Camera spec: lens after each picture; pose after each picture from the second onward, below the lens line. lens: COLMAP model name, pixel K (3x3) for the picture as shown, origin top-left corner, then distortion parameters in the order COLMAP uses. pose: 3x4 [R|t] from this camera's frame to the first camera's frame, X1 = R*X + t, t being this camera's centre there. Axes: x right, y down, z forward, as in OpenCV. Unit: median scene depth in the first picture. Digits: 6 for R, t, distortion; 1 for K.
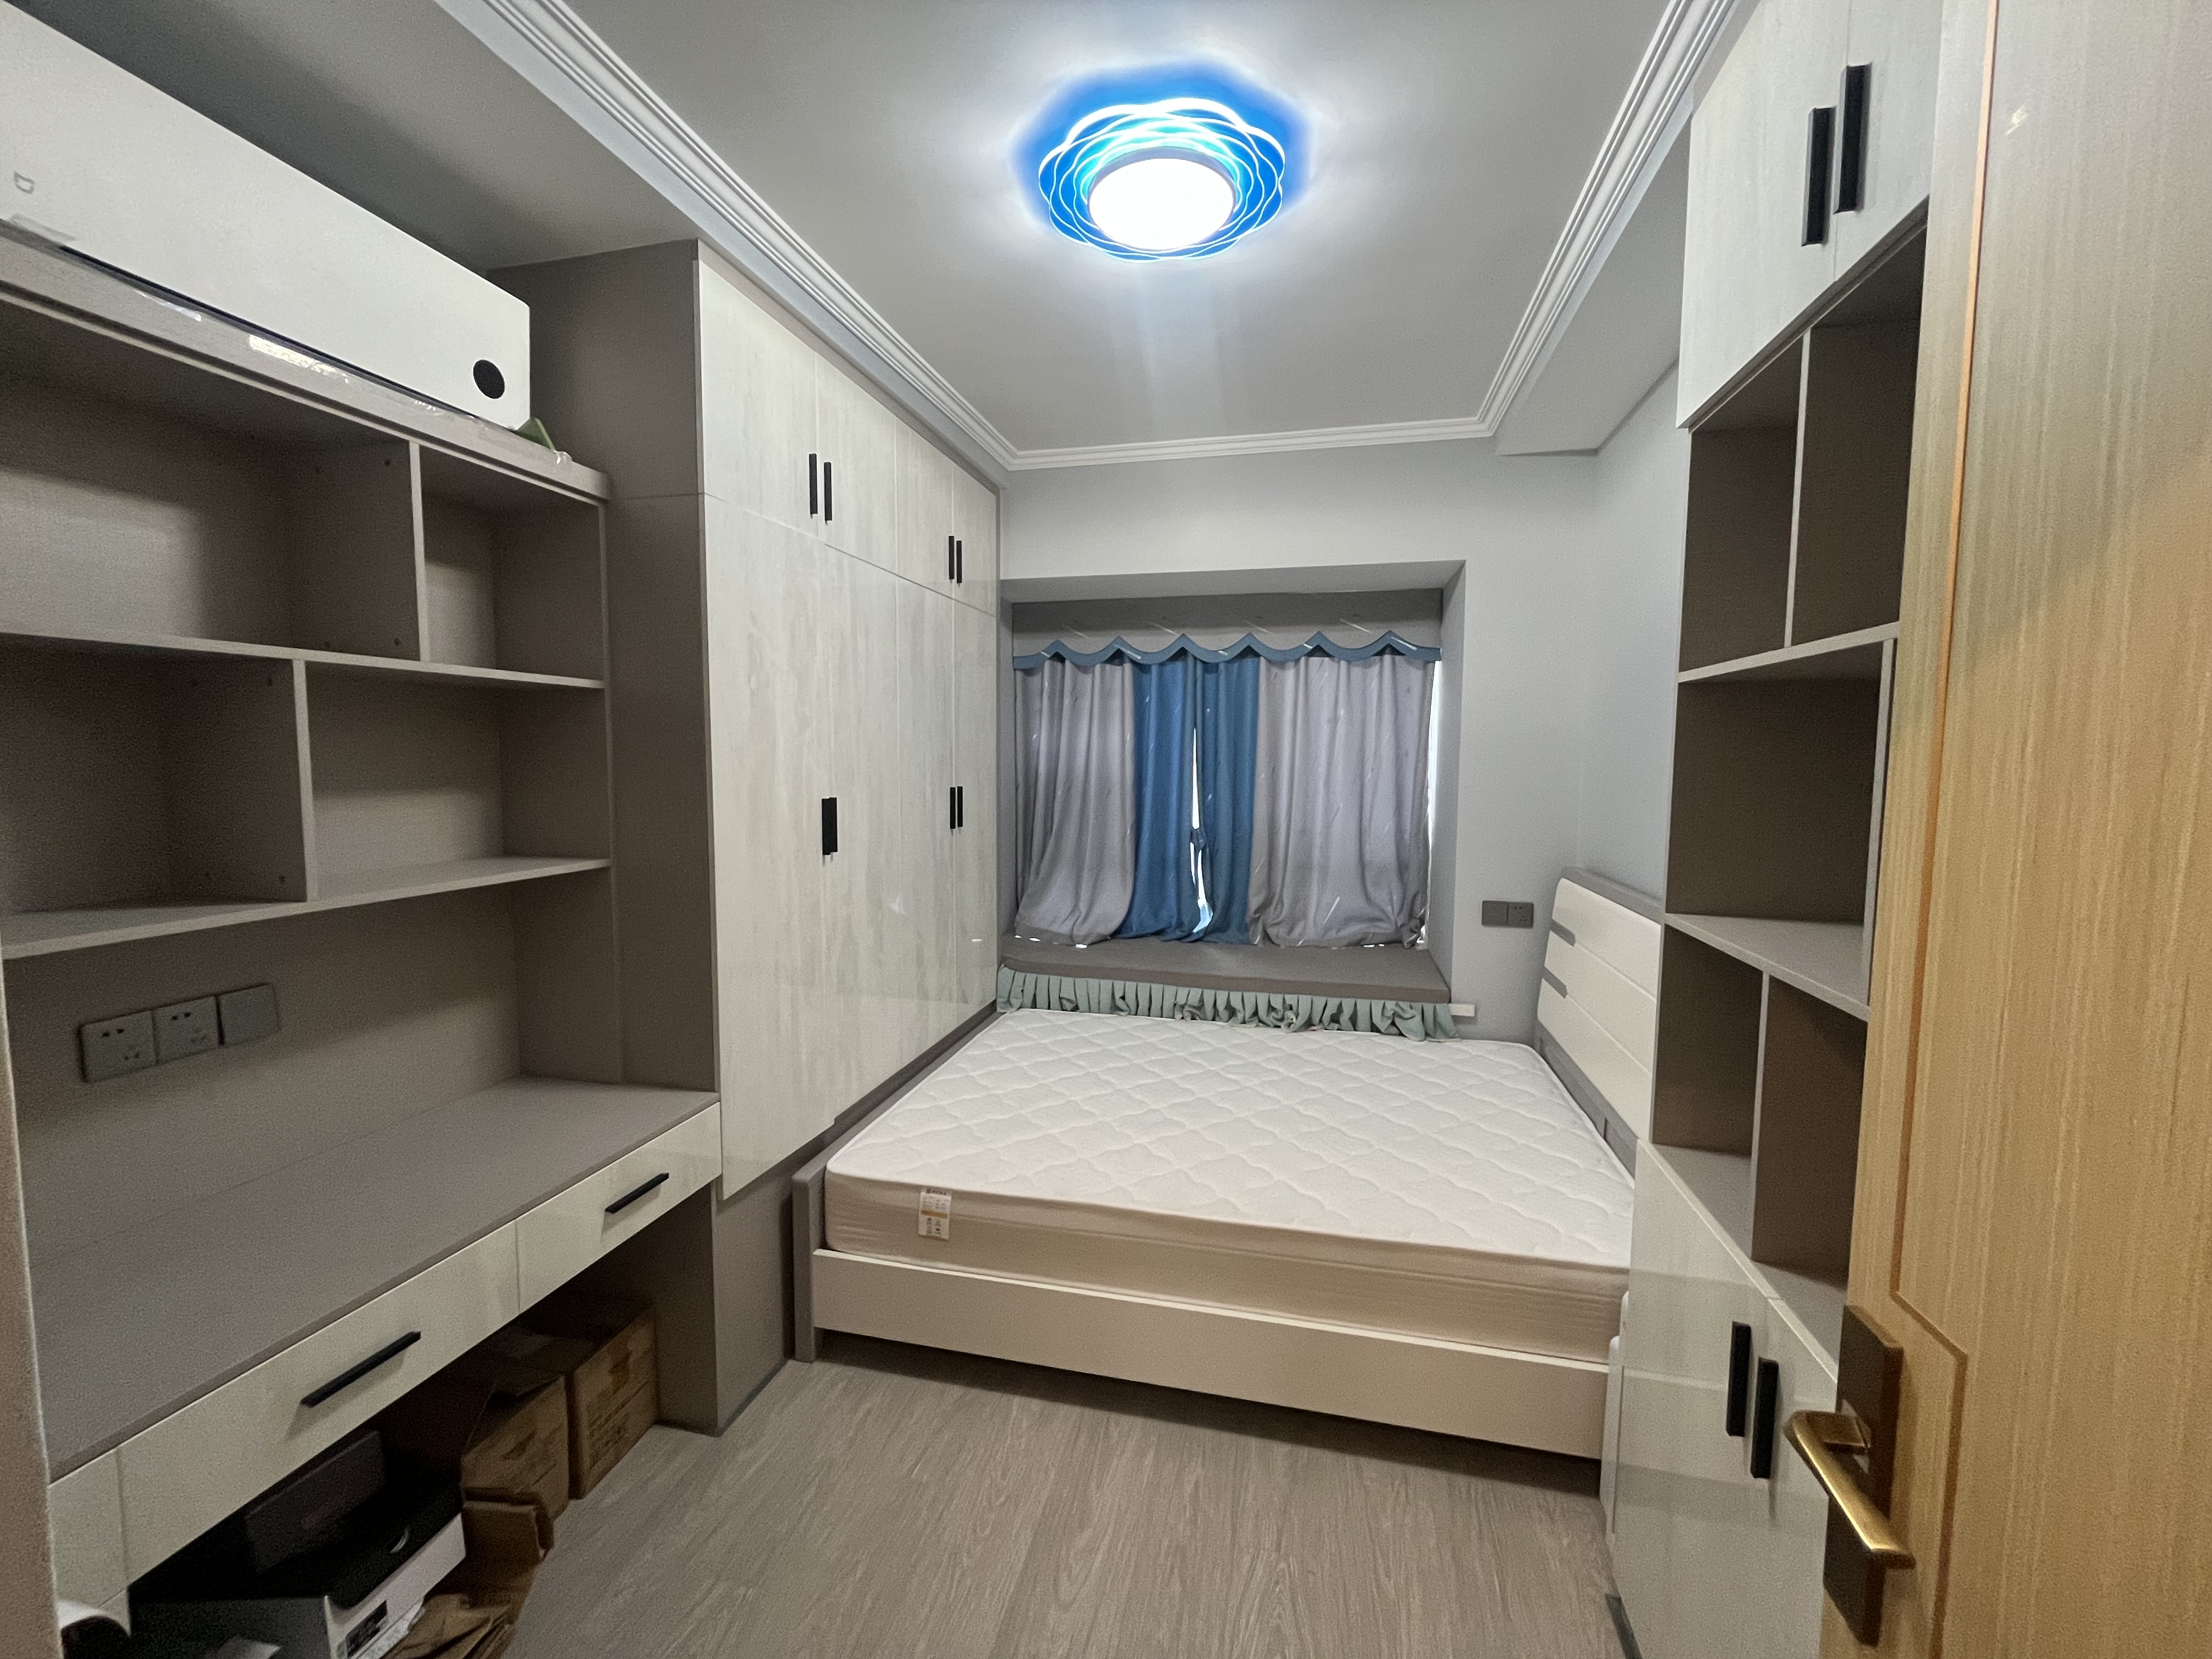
lens RADIAL K [[900.2, 0, 1106.8], [0, 900.2, 825.0], [0, 0, 1]] dist [0.016593, 0.000148]
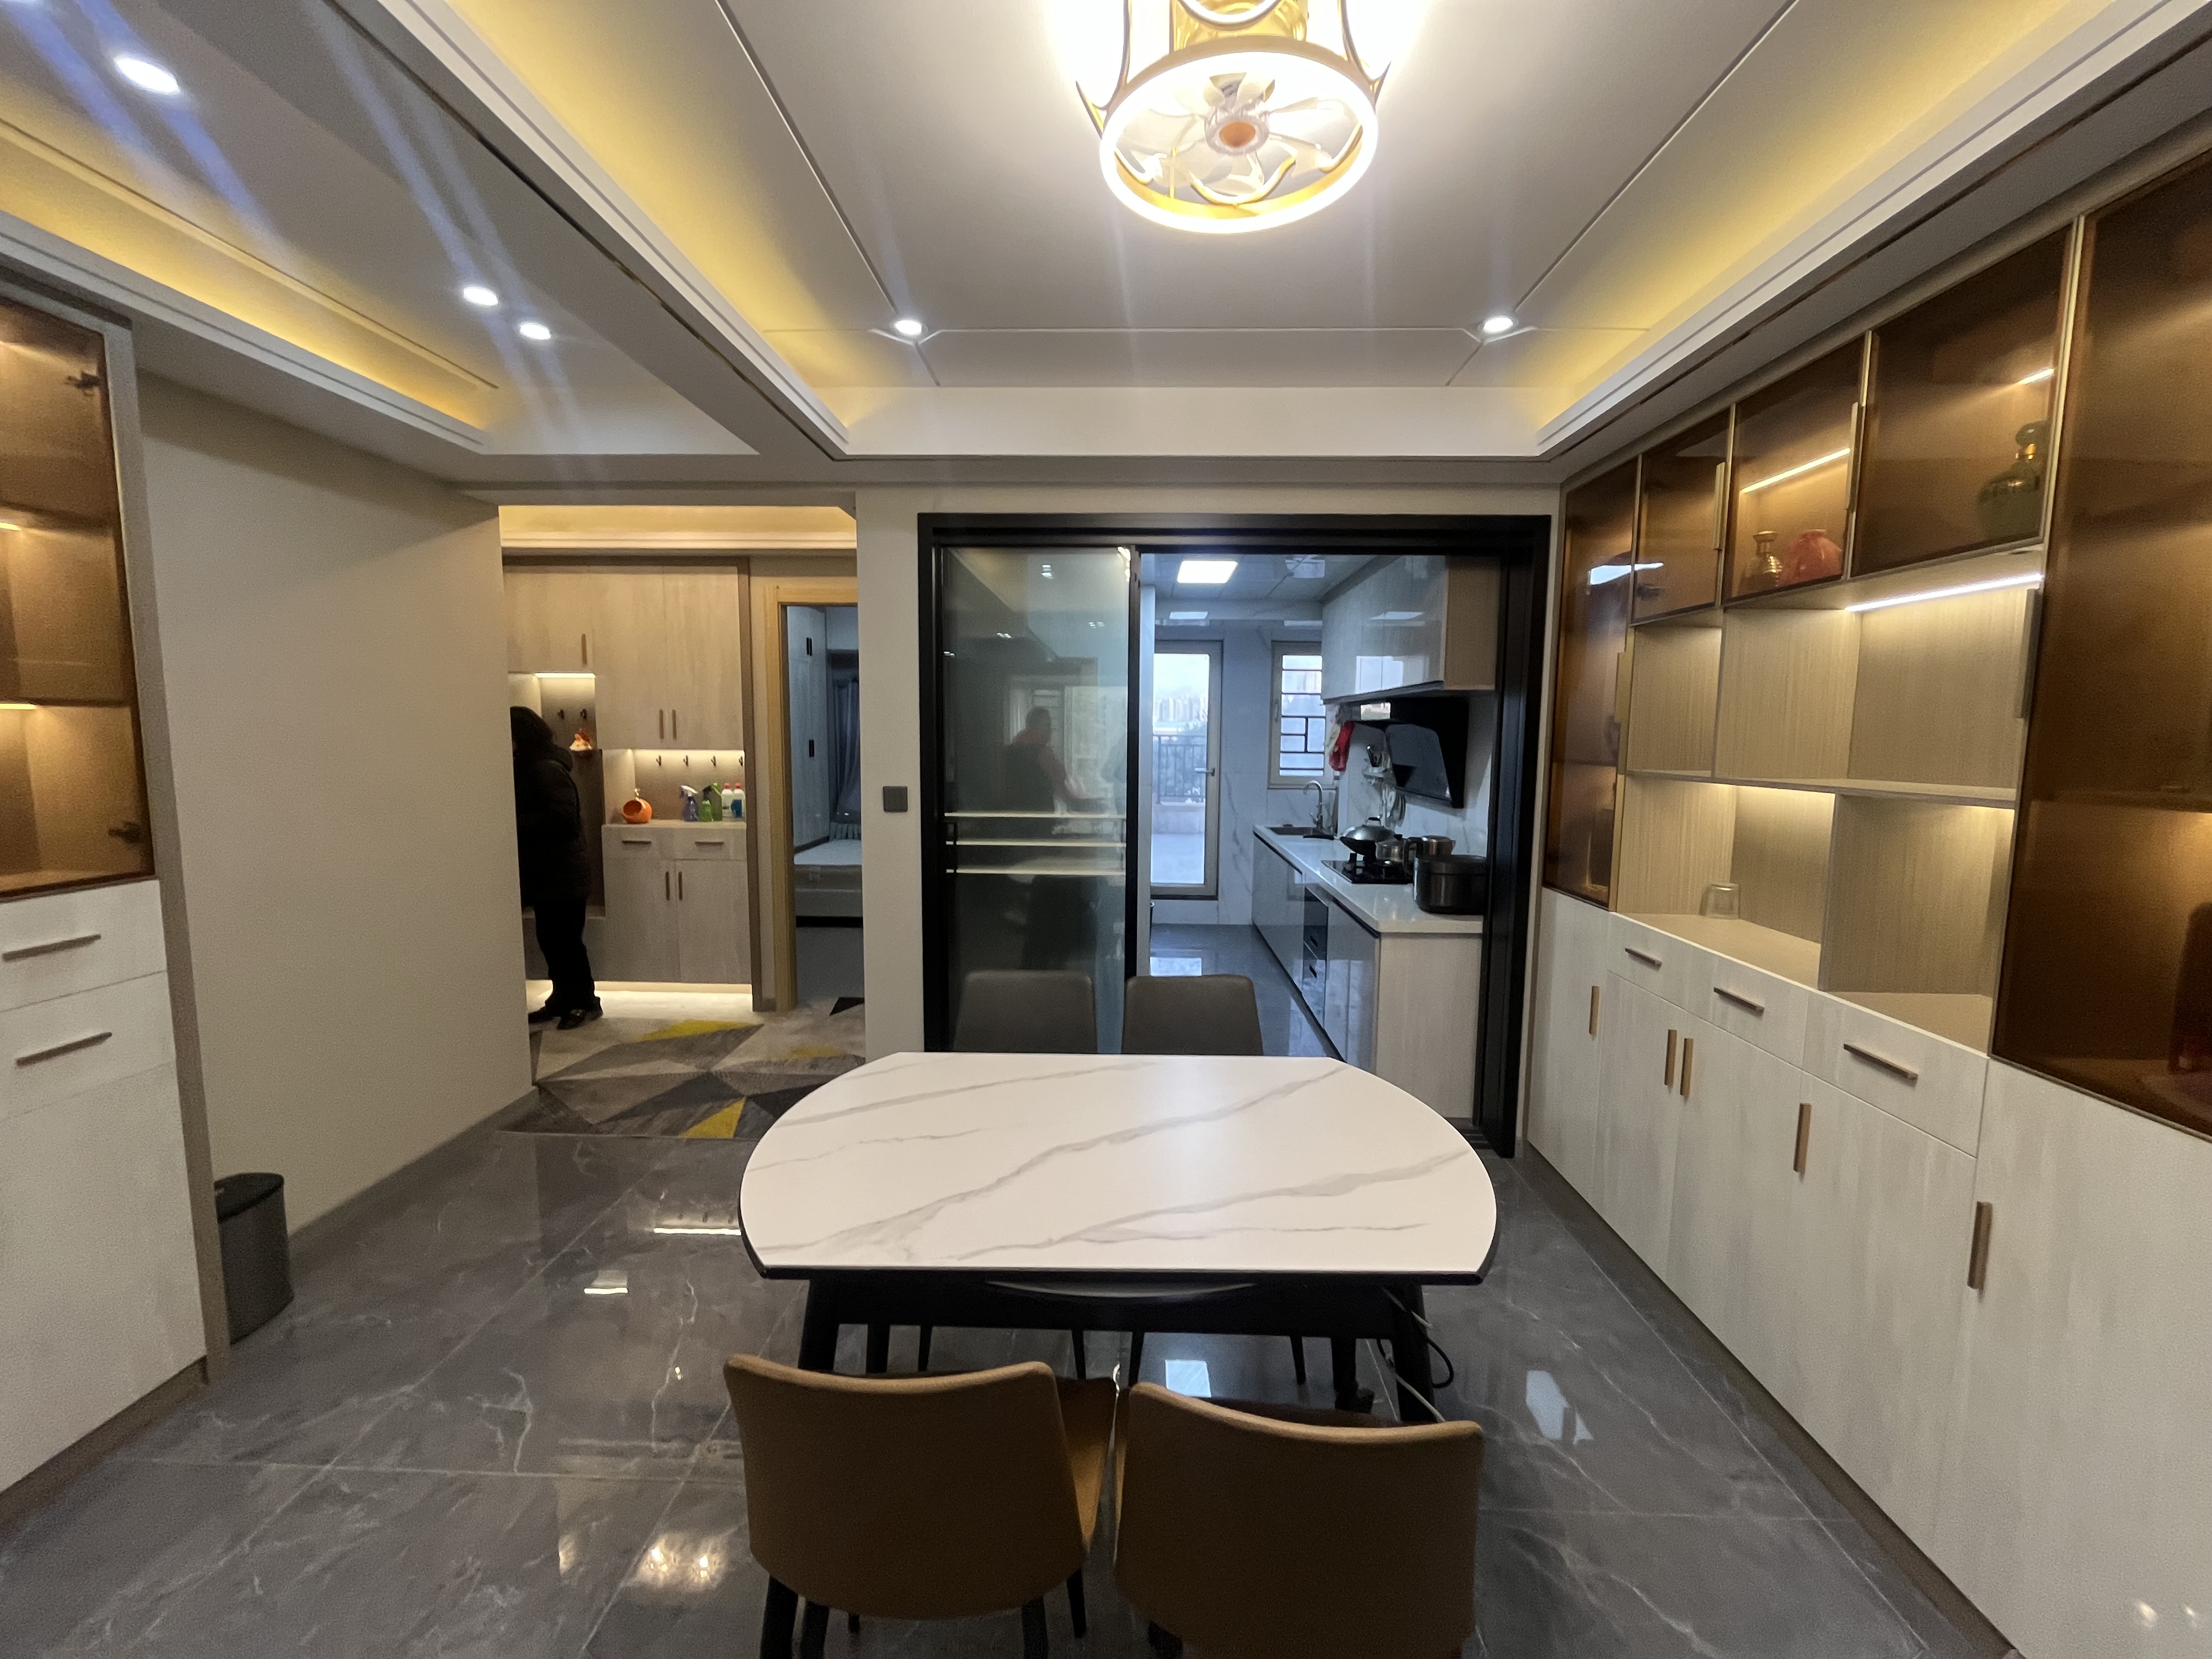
lens RADIAL K [[900.2, 0, 1102.3], [0, 900.2, 824.1], [0, 0, 1]] dist [0.016593, 0.000148]
pose [[0.980892, -0.015107, 0.193967, 0.108836], [0.010568, 0.999646, 0.024413, 0.114270], [-0.194267, -0.021897, 0.980704, -1.317754]]
